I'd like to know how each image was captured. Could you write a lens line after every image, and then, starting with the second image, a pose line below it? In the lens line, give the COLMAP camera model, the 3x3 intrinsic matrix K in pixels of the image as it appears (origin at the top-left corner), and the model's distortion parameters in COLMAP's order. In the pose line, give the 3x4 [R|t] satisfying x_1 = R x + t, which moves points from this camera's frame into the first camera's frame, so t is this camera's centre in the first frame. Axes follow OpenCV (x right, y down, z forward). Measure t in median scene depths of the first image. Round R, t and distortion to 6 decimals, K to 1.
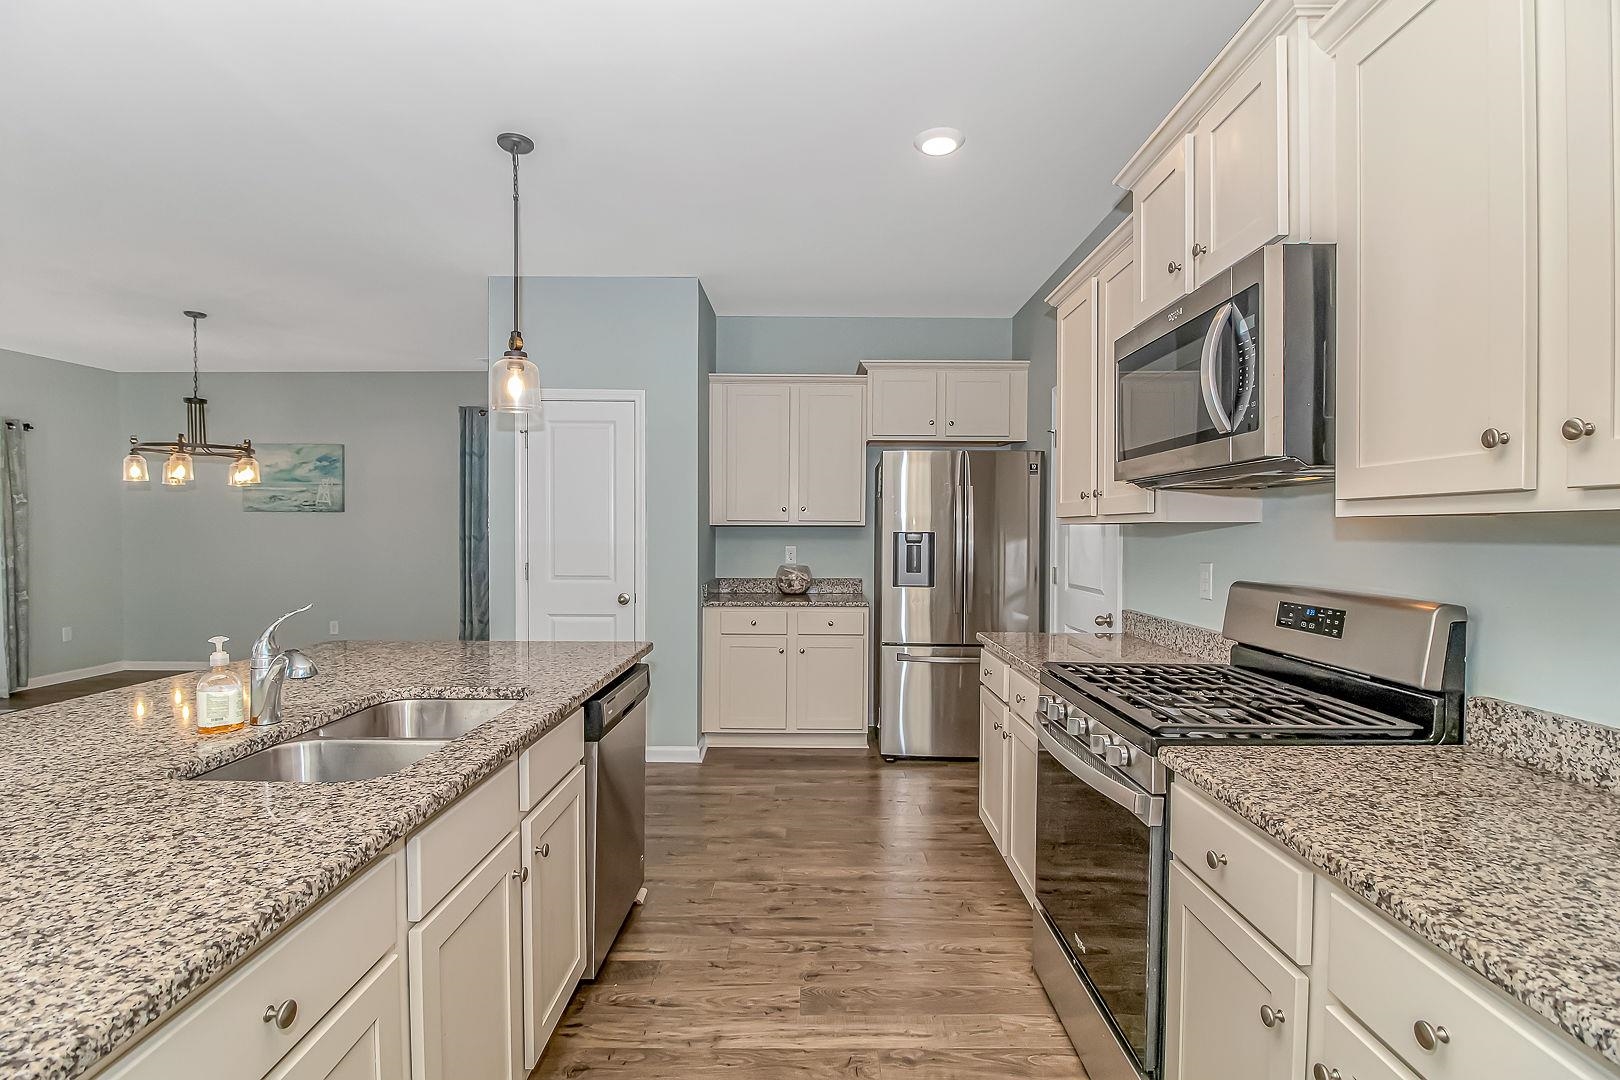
lens RADIAL K [[759.0, 0, 814.0], [0, 759.0, 550.3], [0, 0, 1]] dist [0.002169, -0.013499]
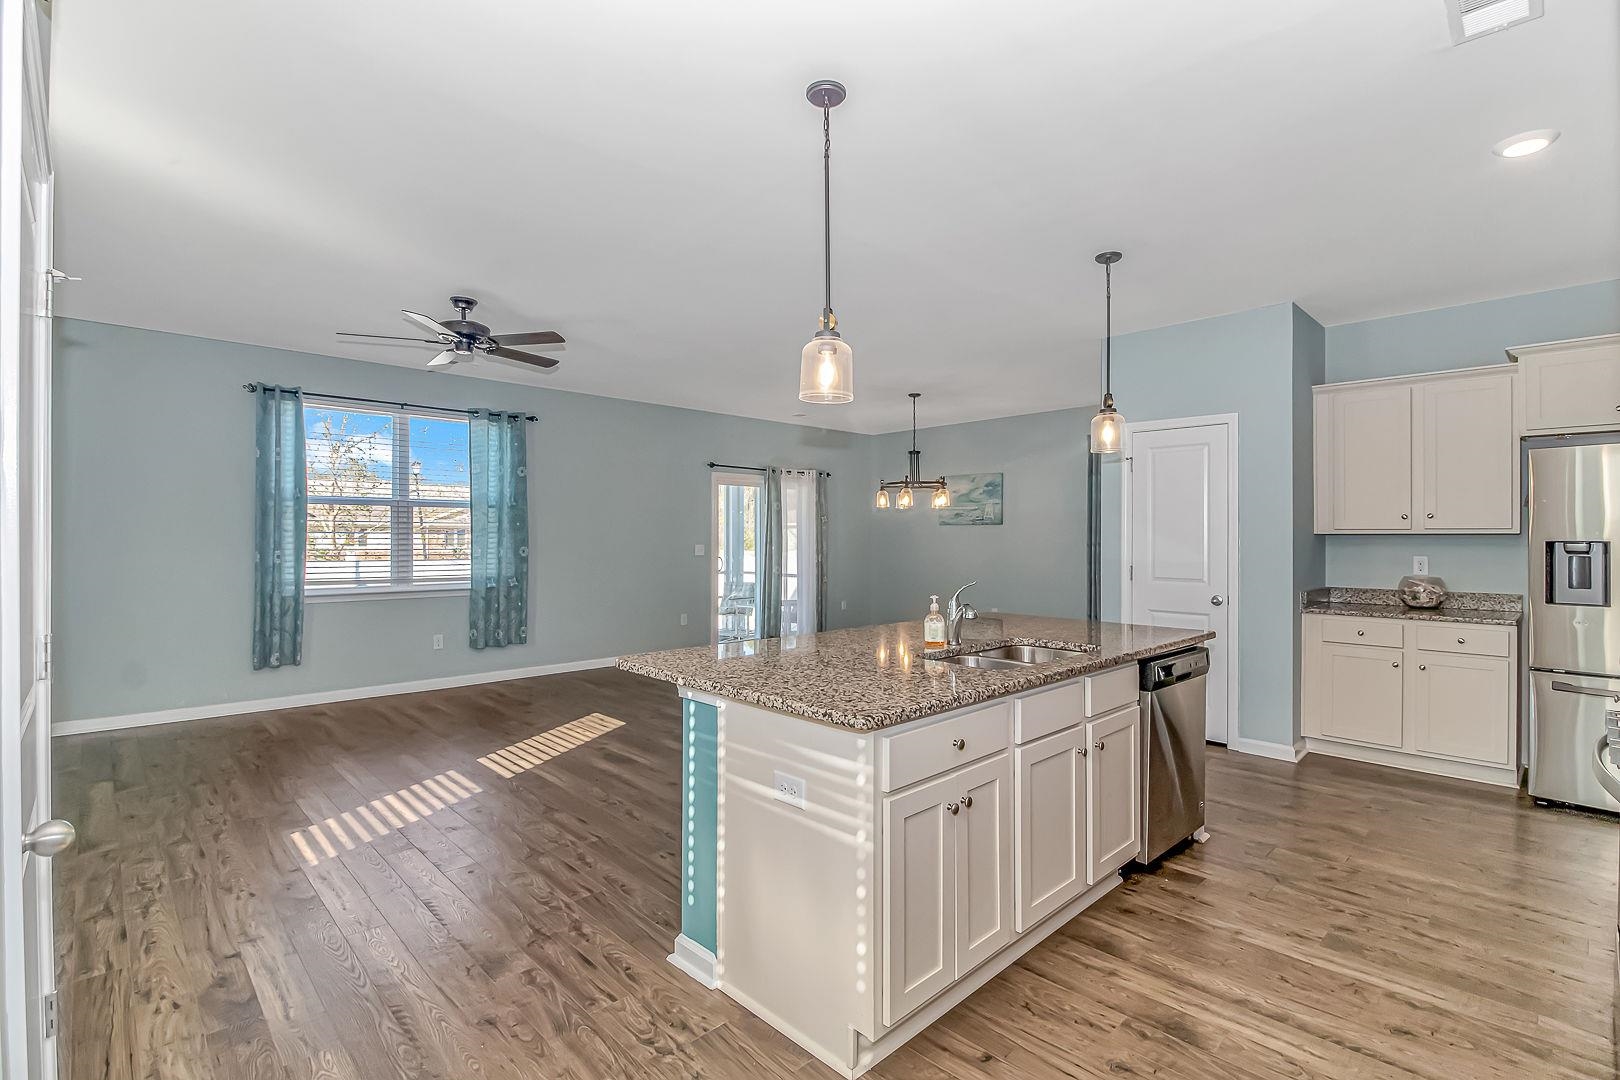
lens RADIAL K [[750.6, 0, 817.3], [0, 750.6, 535.3], [0, 0, 1]] dist [0.000538, -0.012911]
pose [[0.695075, -0.003668, -0.718928, 0.134925], [-0.017828, 0.999592, -0.022336, 0.003319], [0.718716, 0.028342, 0.694726, -0.194102]]
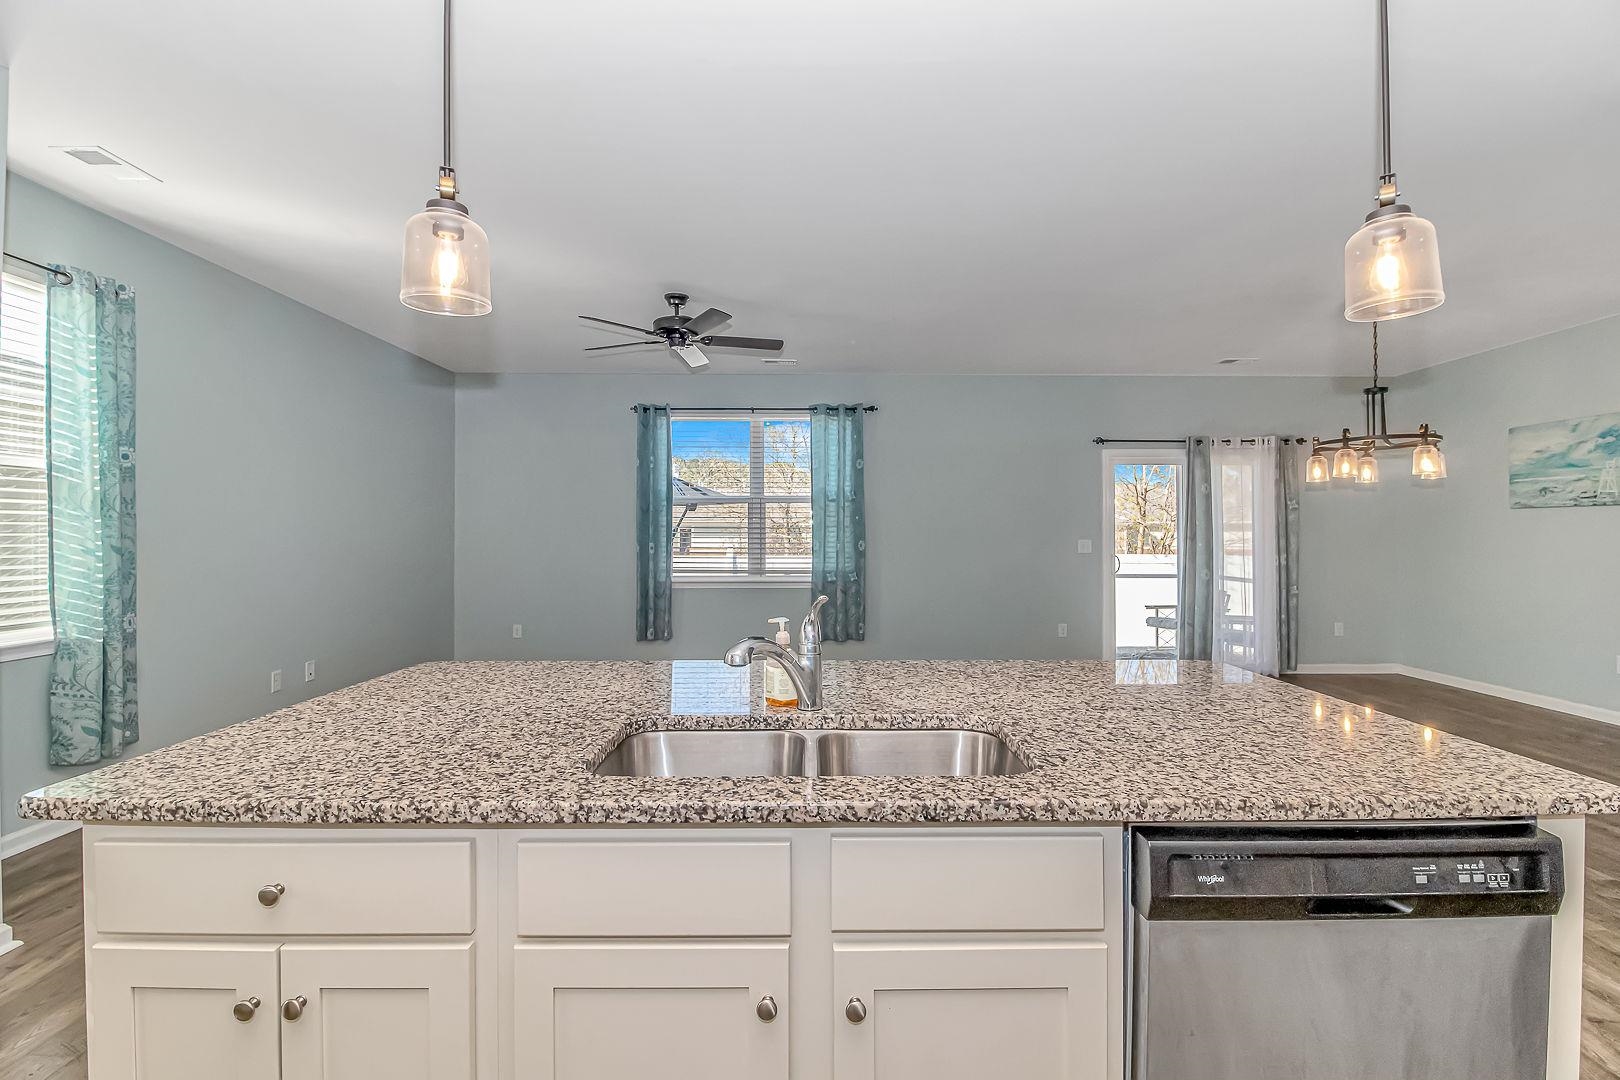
lens RADIAL K [[750.6, 0, 817.3], [0, 750.6, 535.3], [0, 0, 1]] dist [0.000538, -0.012911]
pose [[0.003146, -0.003651, -0.999988, 0.107823], [-0.024098, 0.999703, -0.003726, -0.000763], [0.999705, 0.024109, 0.003058, 0.370711]]
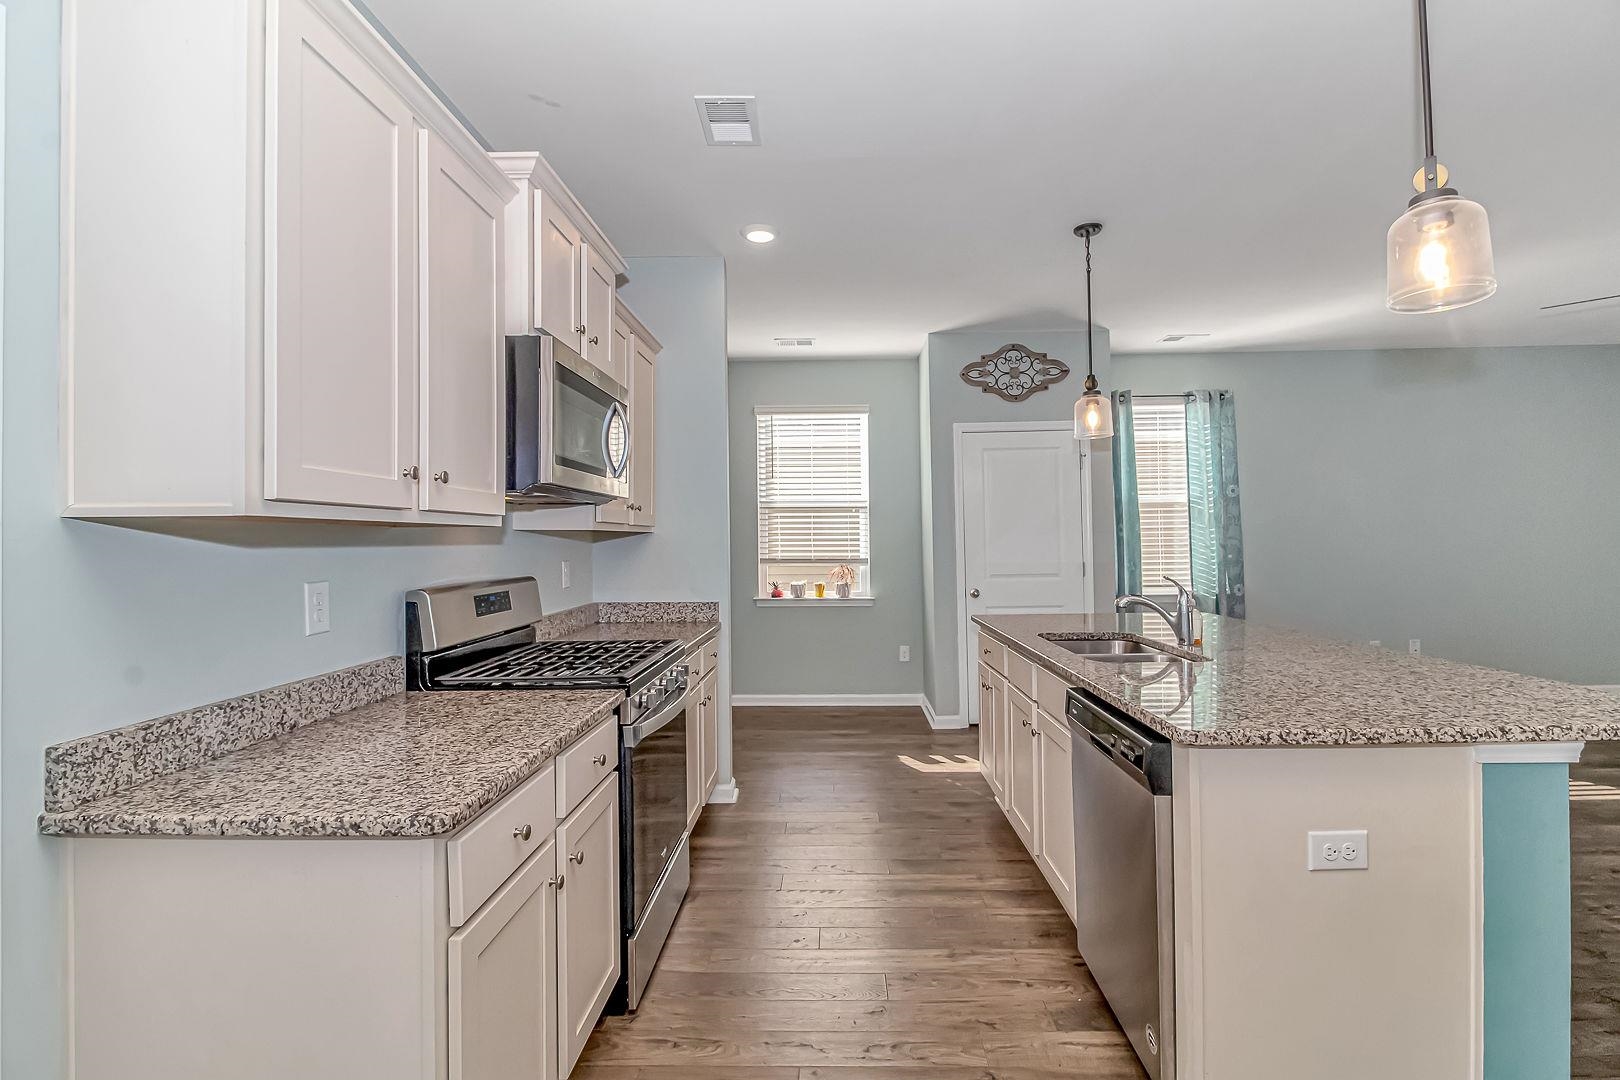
lens RADIAL K [[750.6, 0, 817.3], [0, 750.6, 535.3], [0, 0, 1]] dist [0.000538, -0.012911]
pose [[-0.999608, 0.007462, 0.026988, 0.022475], [0.007977, 0.999787, 0.019018, -0.021434], [-0.026840, 0.019225, -0.999455, 1.002081]]
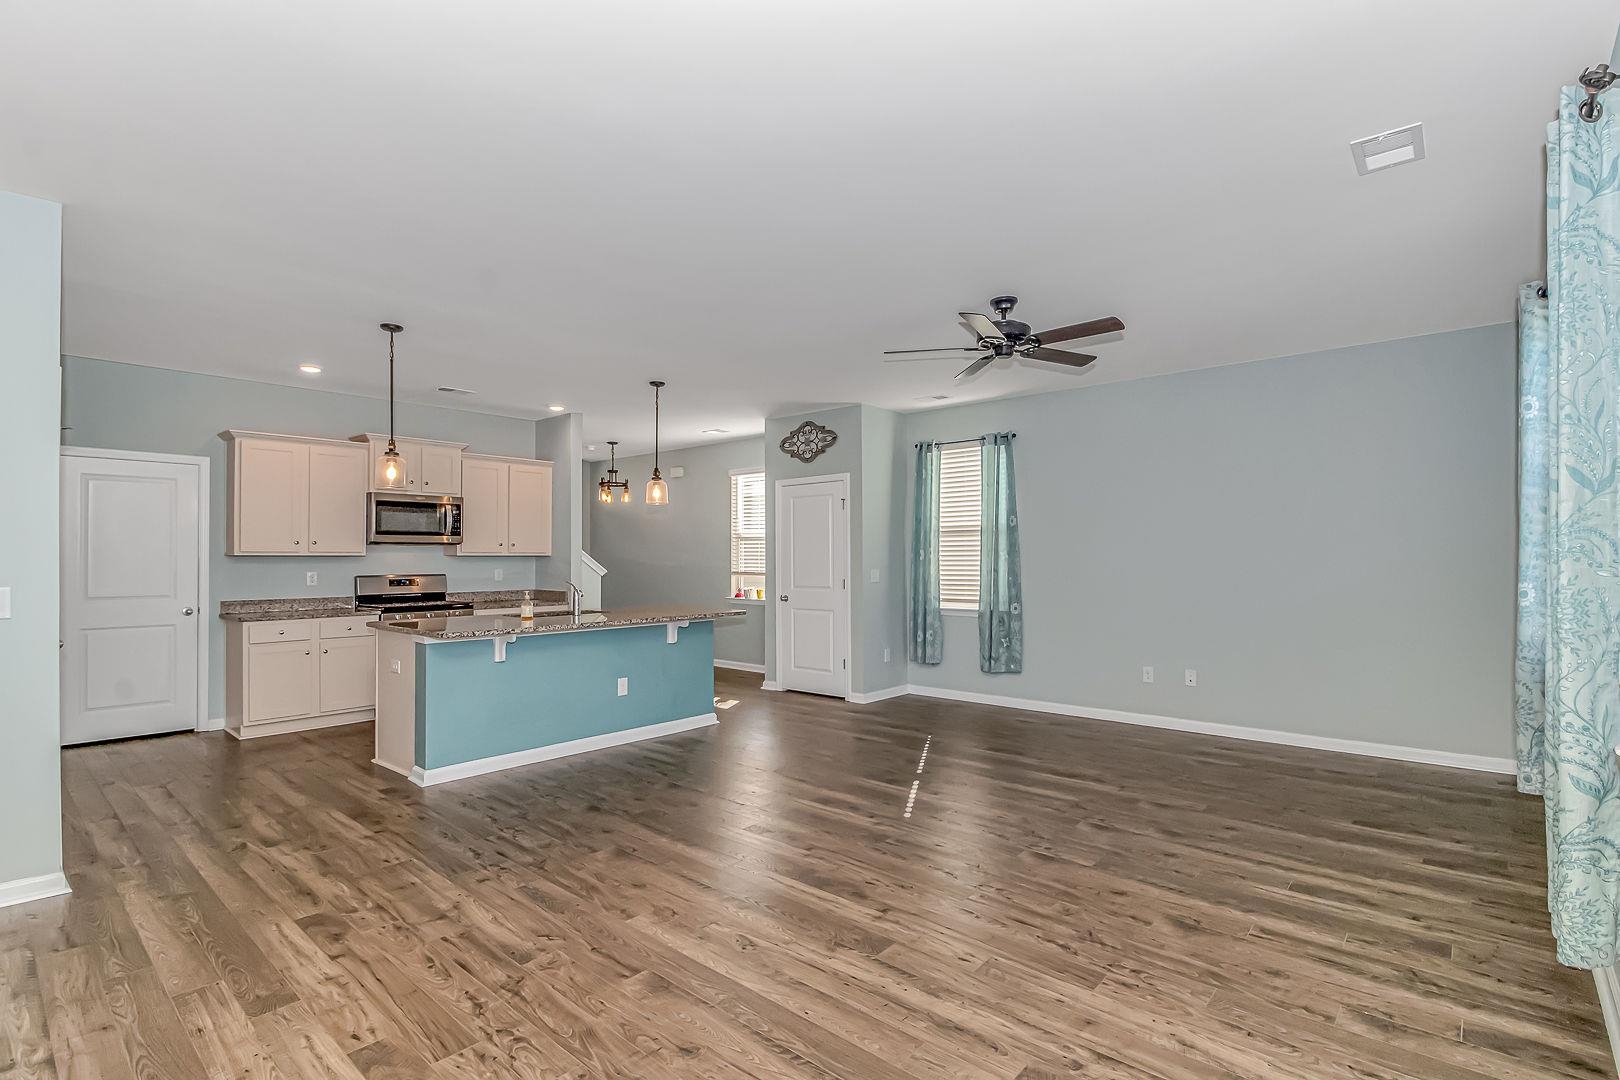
lens RADIAL K [[759.0, 0, 814.0], [0, 759.0, 550.3], [0, 0, 1]] dist [0.002169, -0.013499]
pose [[-0.750960, 0.003428, 0.660339, -1.405540], [0.014997, 0.999817, 0.011865, -0.033763], [-0.660177, 0.018813, -0.750874, 1.058093]]
